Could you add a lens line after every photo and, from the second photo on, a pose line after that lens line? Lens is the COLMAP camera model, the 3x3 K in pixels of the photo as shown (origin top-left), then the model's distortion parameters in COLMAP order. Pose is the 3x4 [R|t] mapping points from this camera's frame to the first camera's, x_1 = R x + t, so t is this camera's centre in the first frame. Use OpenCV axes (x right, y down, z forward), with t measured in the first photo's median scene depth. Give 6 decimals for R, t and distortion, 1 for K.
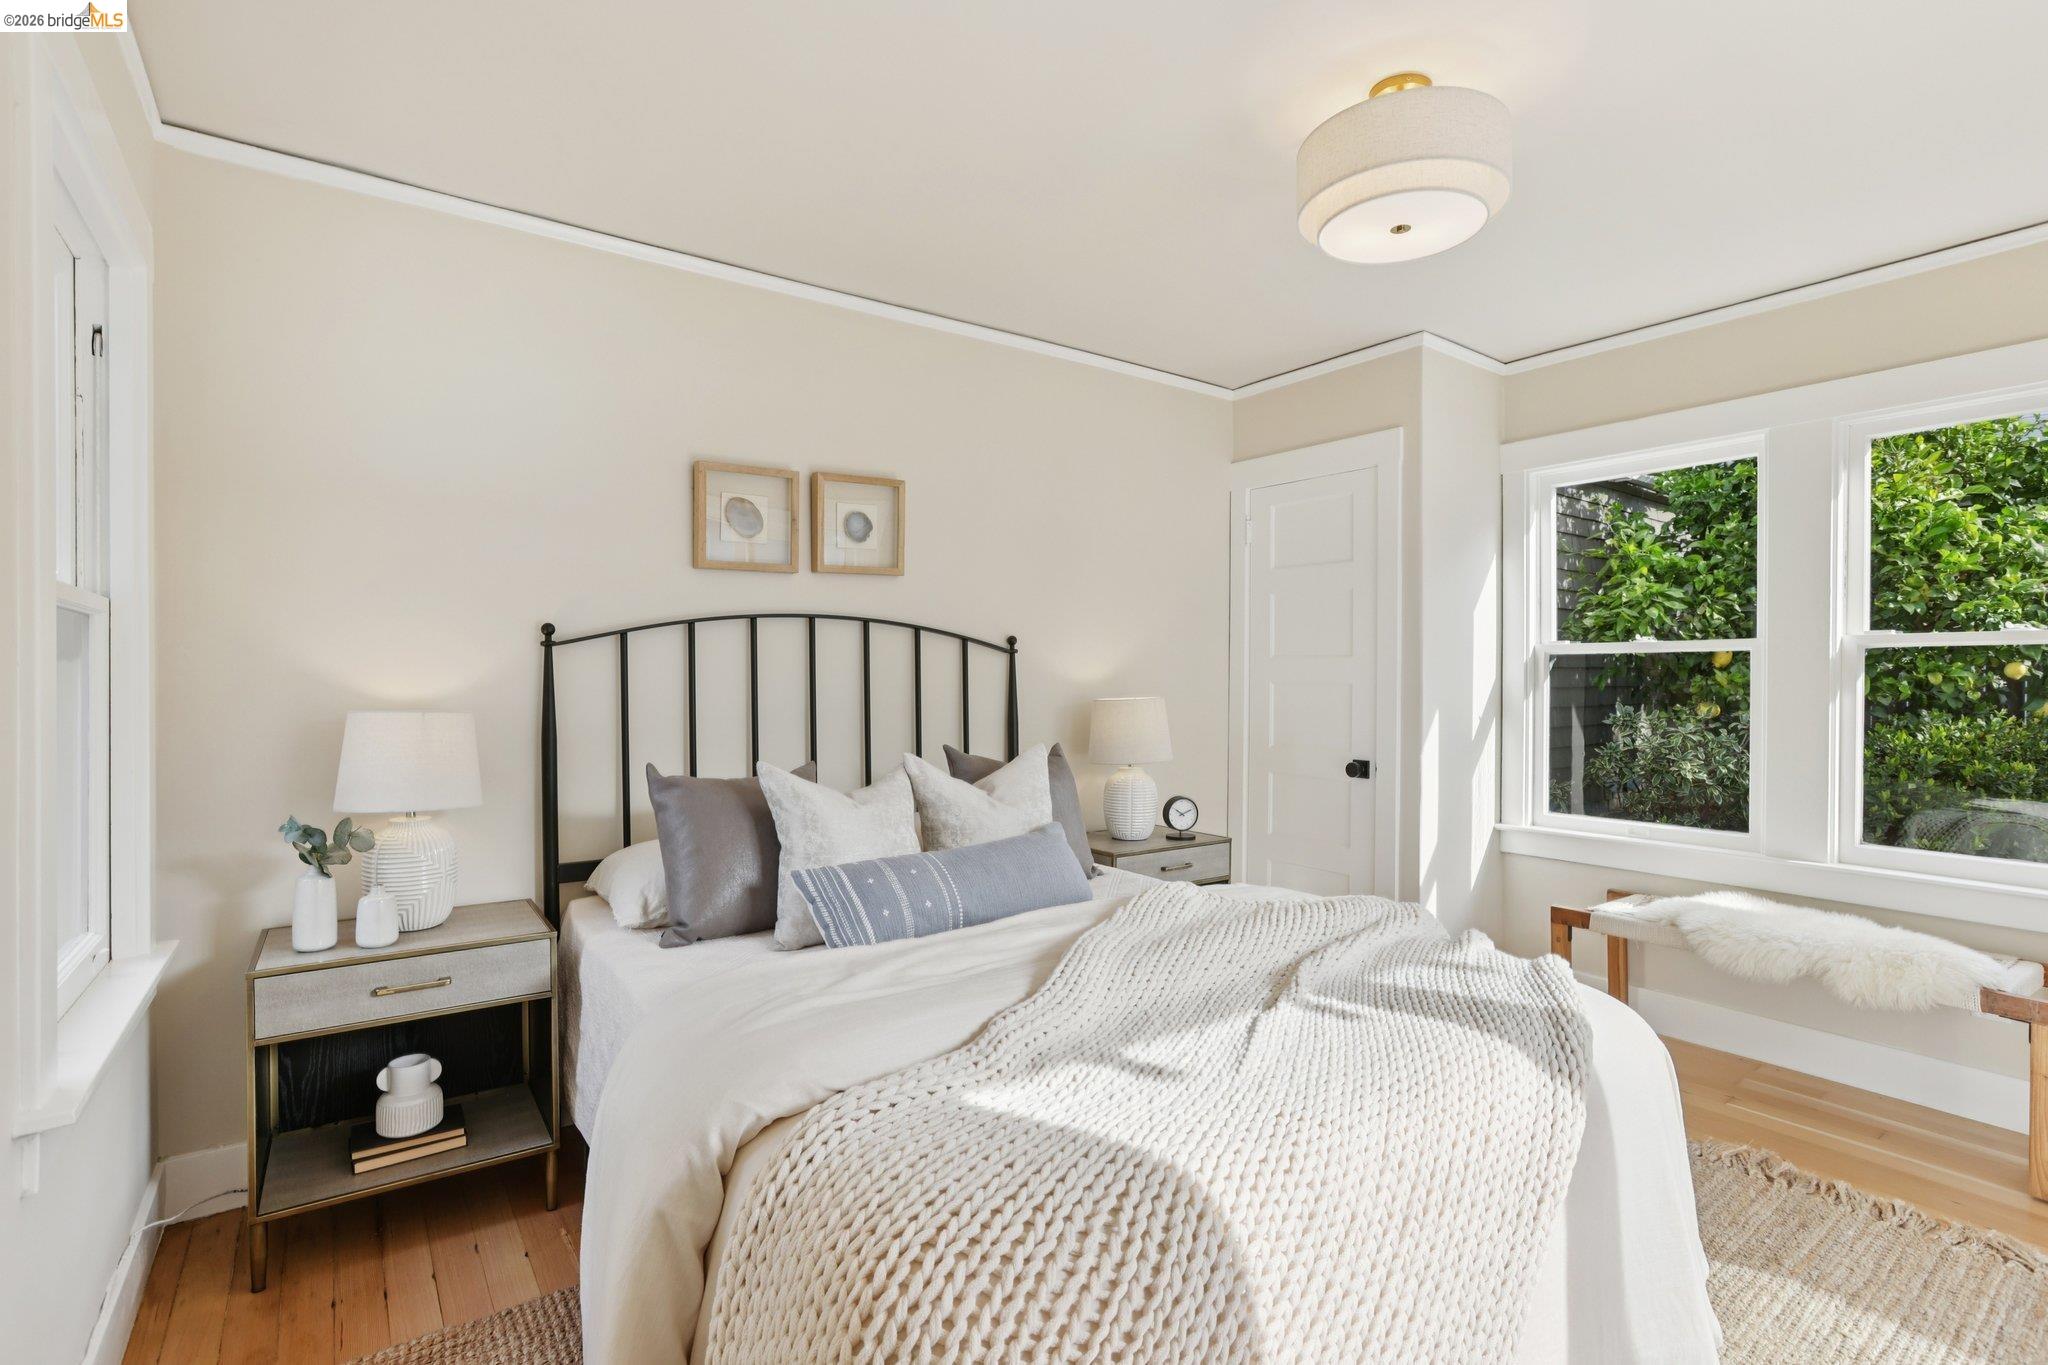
lens RADIAL K [[989.3, 0, 1023.1], [0, 989.3, 689.8], [0, 0, 1]] dist [0.000337, 0.000405]
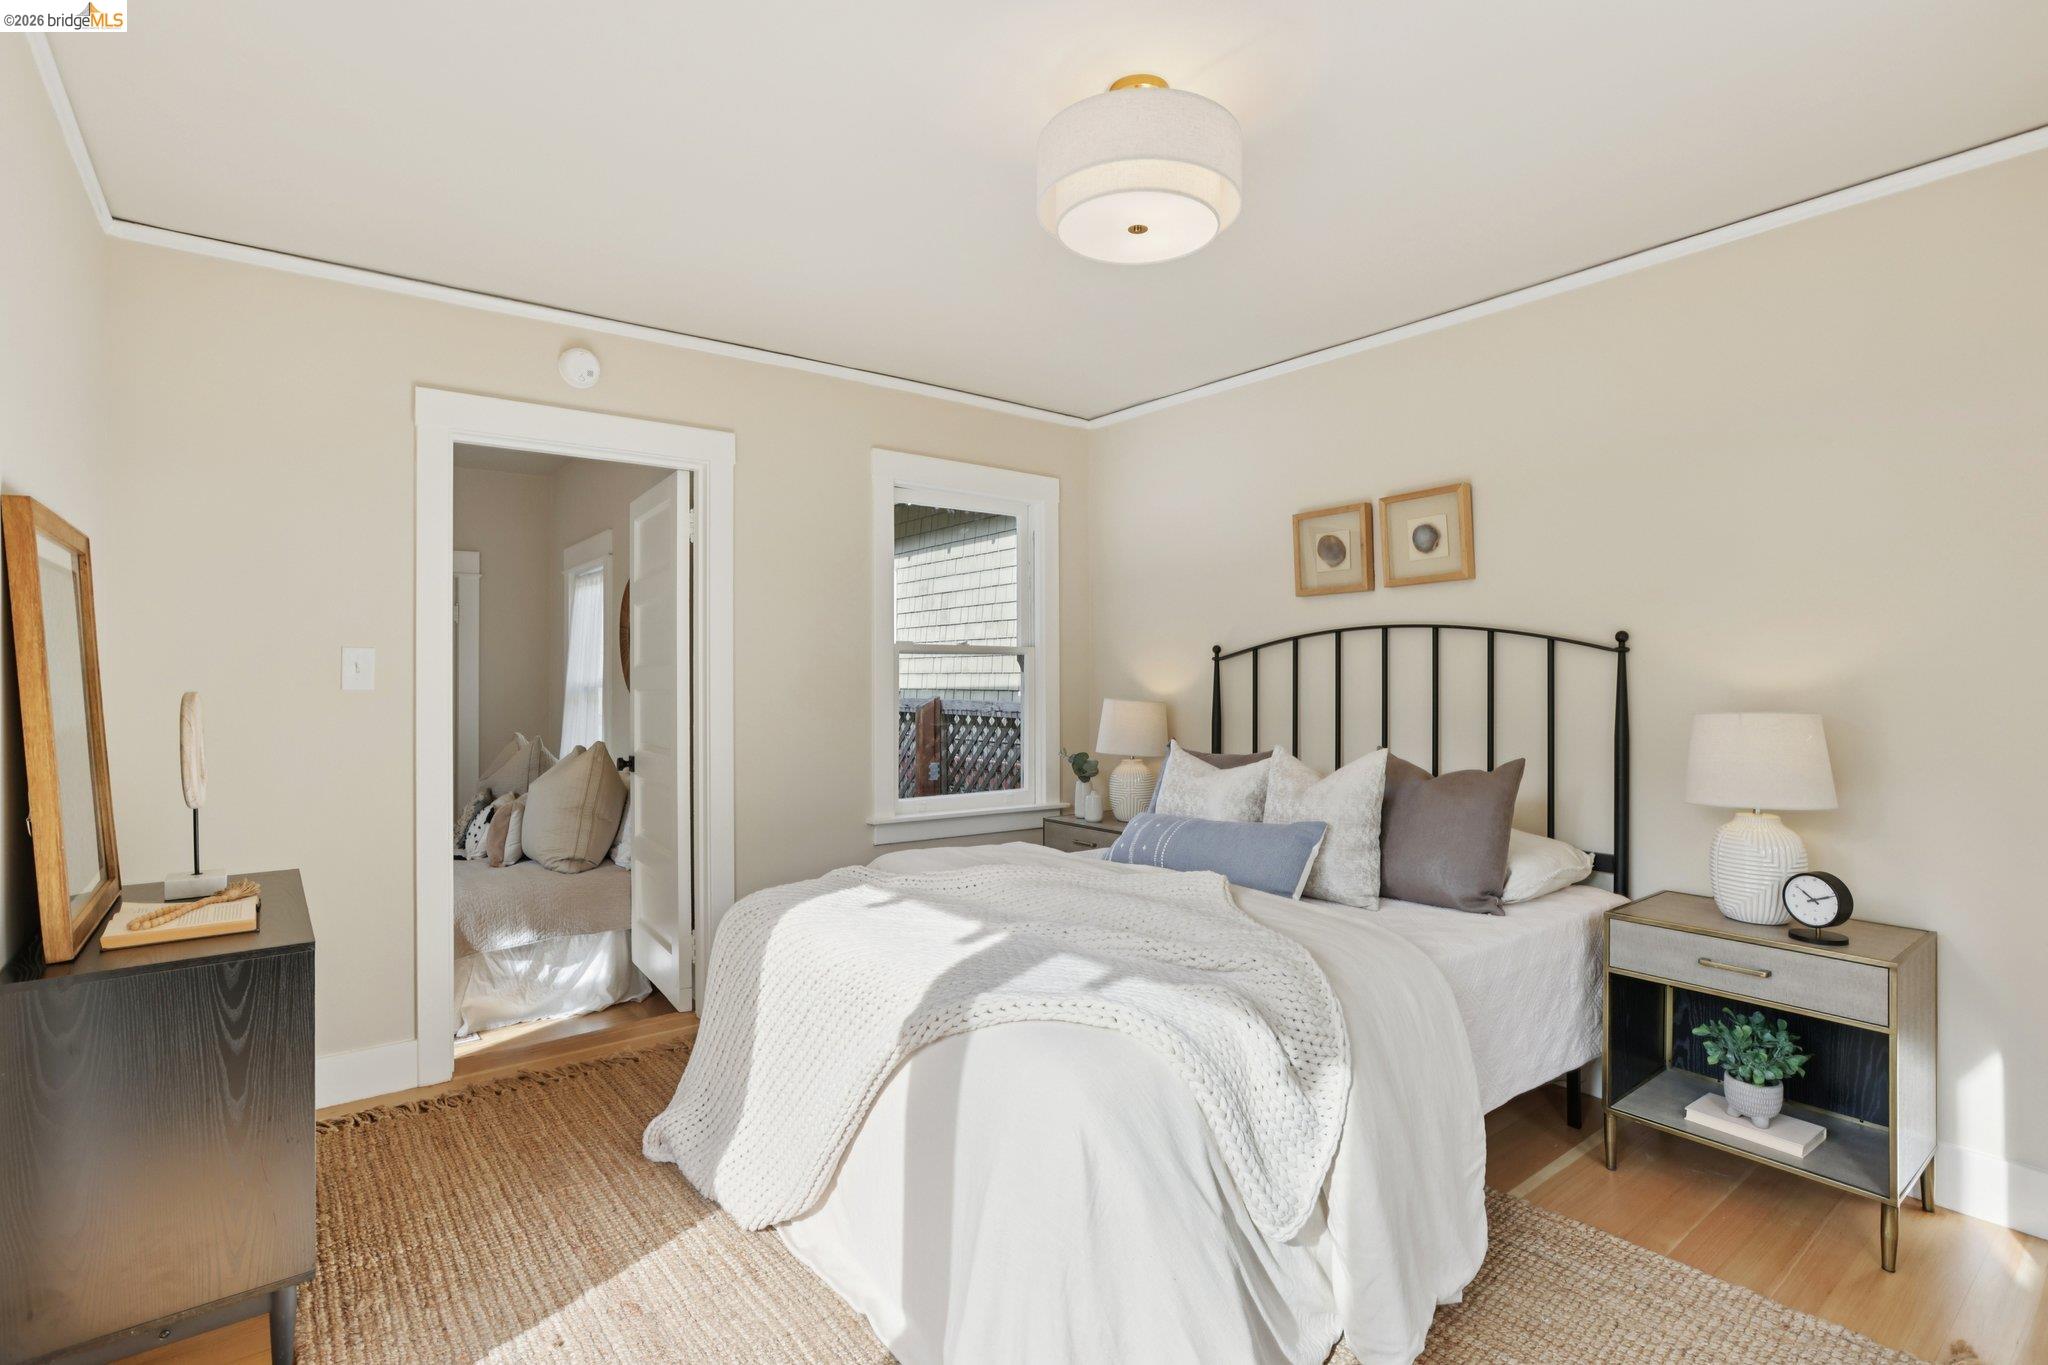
lens RADIAL K [[989.3, 0, 1019.0], [0, 989.3, 676.6], [0, 0, 1]] dist [0.000337, 0.000405]
pose [[0.055152, 0.001754, -0.998476, 0.860408], [-0.008828, 0.999960, 0.001269, -0.015504], [0.998439, 0.008744, 0.055165, 0.512084]]
